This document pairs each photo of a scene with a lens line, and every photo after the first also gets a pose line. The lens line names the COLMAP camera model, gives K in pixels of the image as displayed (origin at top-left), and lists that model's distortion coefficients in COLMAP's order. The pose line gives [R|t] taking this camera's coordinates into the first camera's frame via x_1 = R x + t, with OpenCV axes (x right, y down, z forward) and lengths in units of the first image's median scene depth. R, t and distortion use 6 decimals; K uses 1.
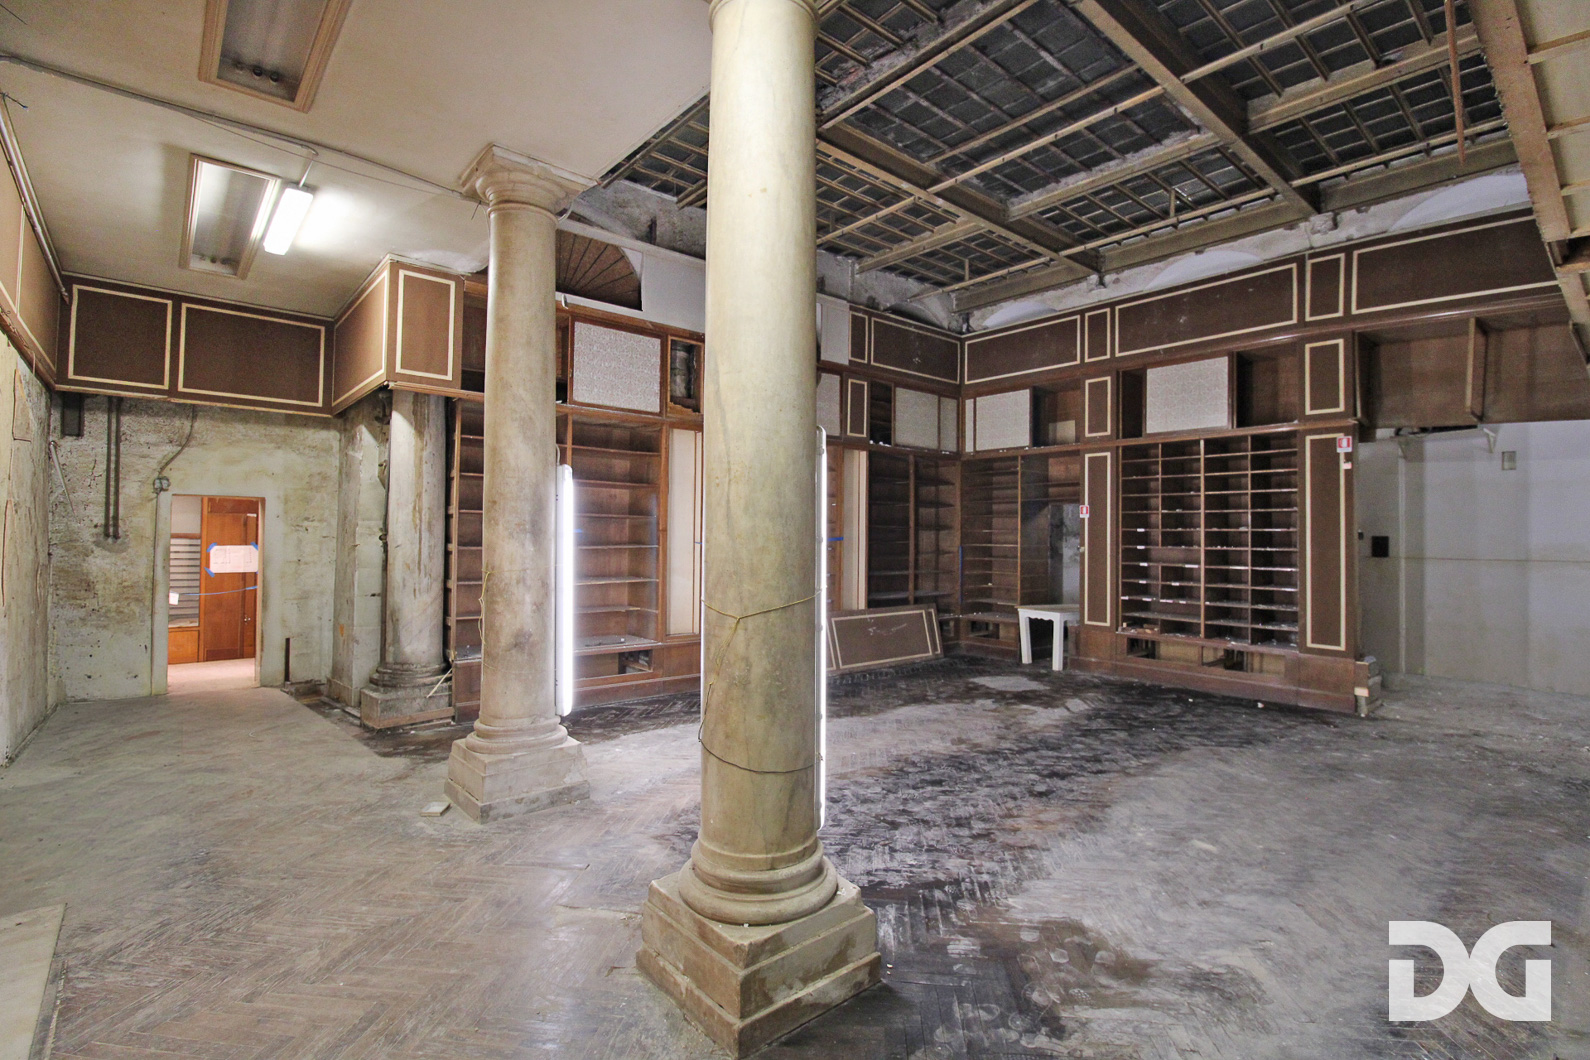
lens RADIAL K [[739.5, 0, 800.5], [0, 739.5, 519.6], [0, 0, 1]] dist [-0.000929, -0.012111]
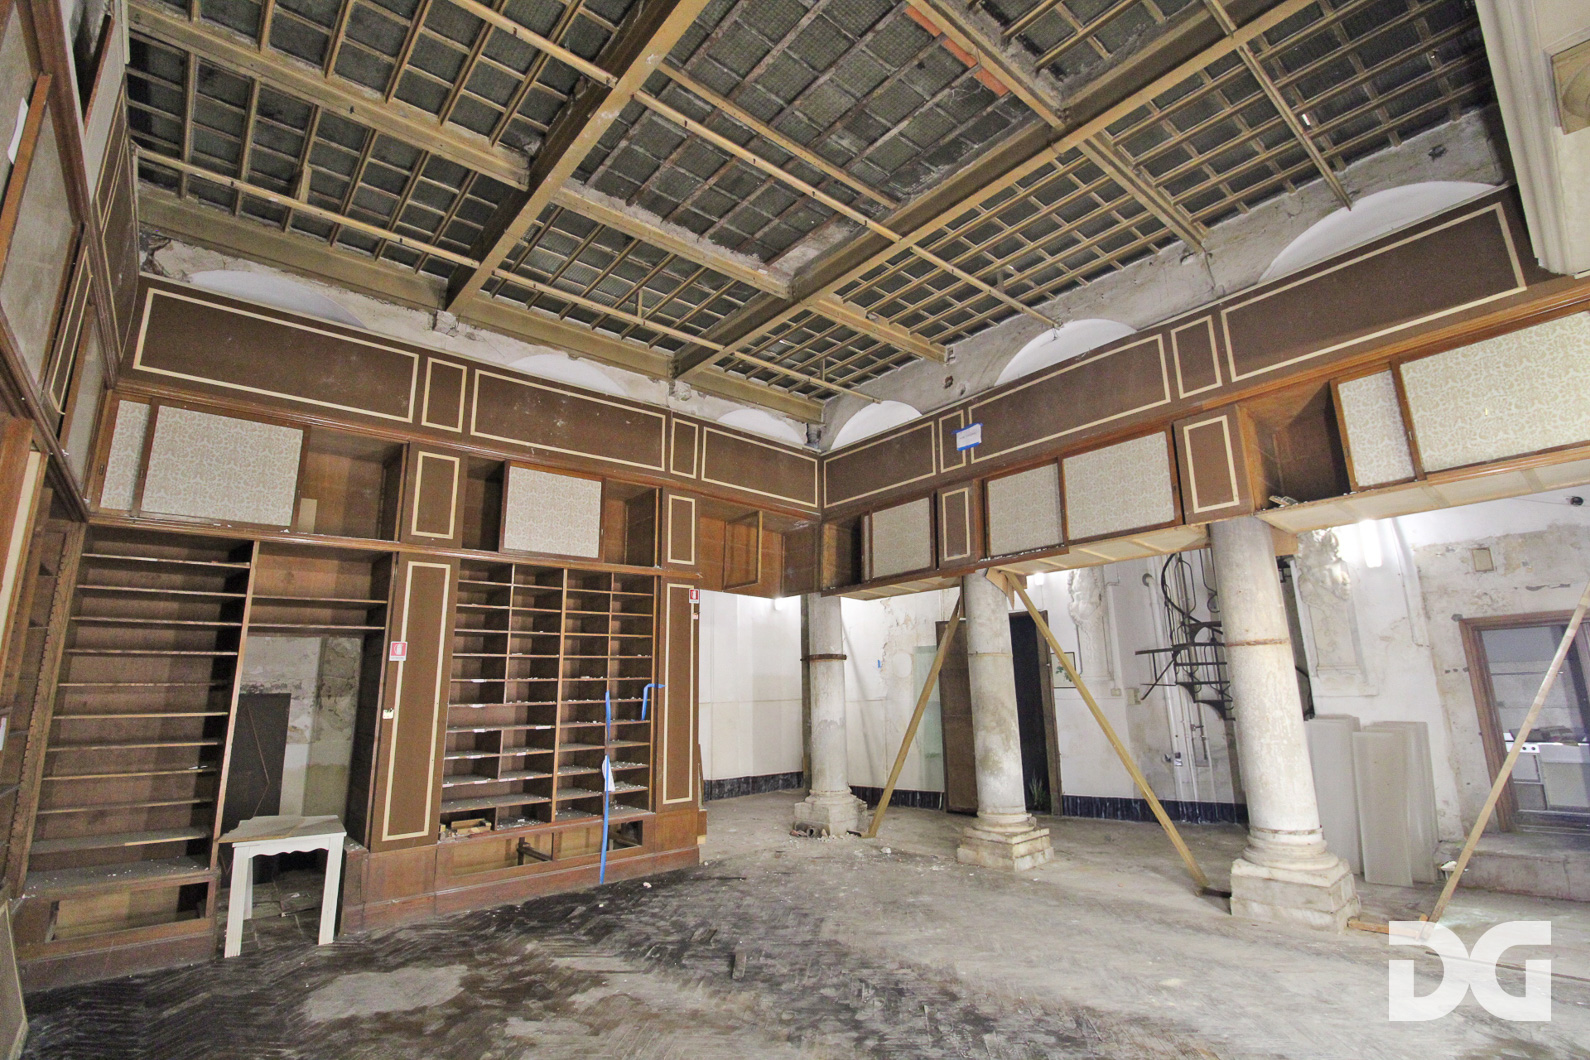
lens RADIAL K [[739.5, 0, 800.5], [0, 739.5, 519.6], [0, 0, 1]] dist [-0.000929, -0.012111]
pose [[-0.014490, 0.211345, 0.977304, -0.422731], [-0.001678, 0.977400, -0.211390, 0.019422], [-0.999894, -0.004703, -0.013808, 1.103382]]
